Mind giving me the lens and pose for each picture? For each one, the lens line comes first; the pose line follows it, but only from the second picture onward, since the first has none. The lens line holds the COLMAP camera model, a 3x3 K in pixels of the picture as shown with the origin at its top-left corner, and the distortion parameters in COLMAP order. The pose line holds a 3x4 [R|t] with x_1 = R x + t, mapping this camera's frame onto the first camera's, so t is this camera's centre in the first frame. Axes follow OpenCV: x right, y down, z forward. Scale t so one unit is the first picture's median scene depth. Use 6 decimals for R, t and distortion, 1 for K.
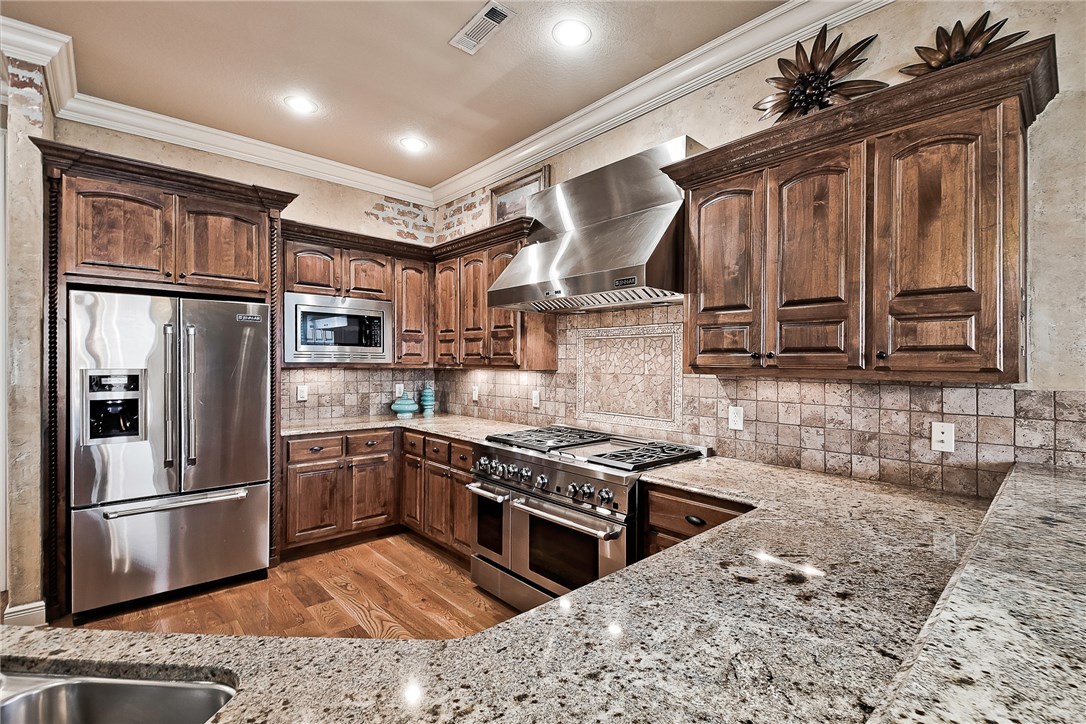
lens RADIAL K [[485.2, 0, 565.6], [0, 485.2, 372.7], [0, 0, 1]] dist [0.015321, -0.016523]
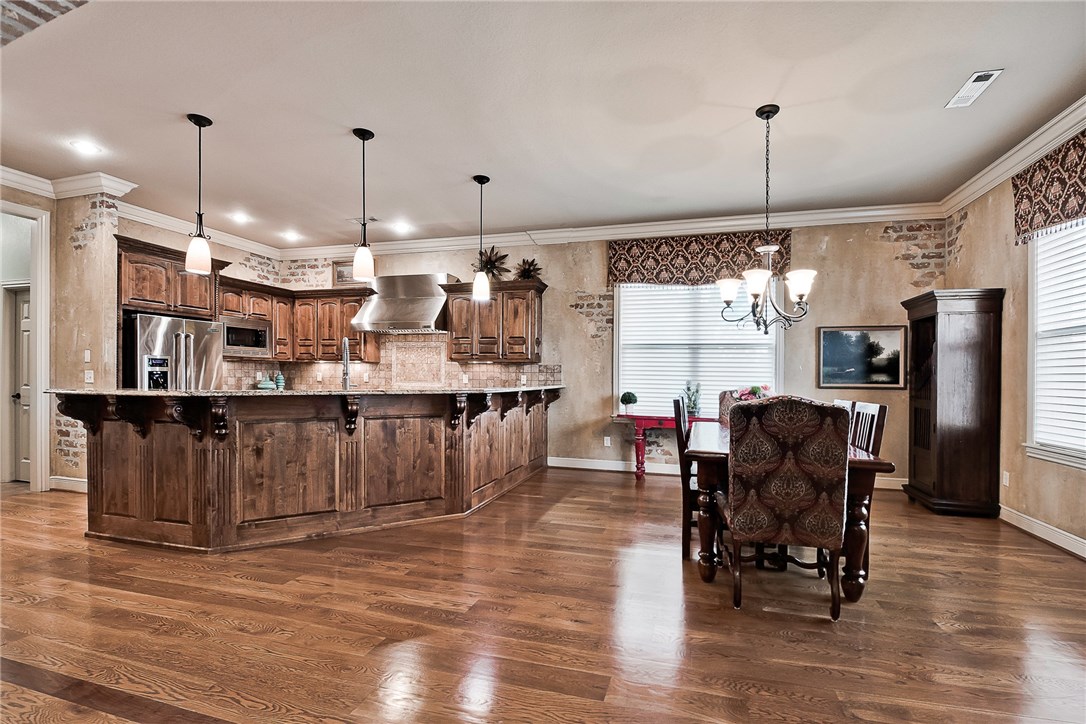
lens RADIAL K [[485.2, 0, 565.6], [0, 485.2, 372.7], [0, 0, 1]] dist [0.015321, -0.016523]
pose [[0.860170, 0.003426, 0.509996, -0.427612], [0.007877, 0.999769, -0.020002, 0.094612], [-0.509947, 0.021223, 0.859944, -1.252052]]
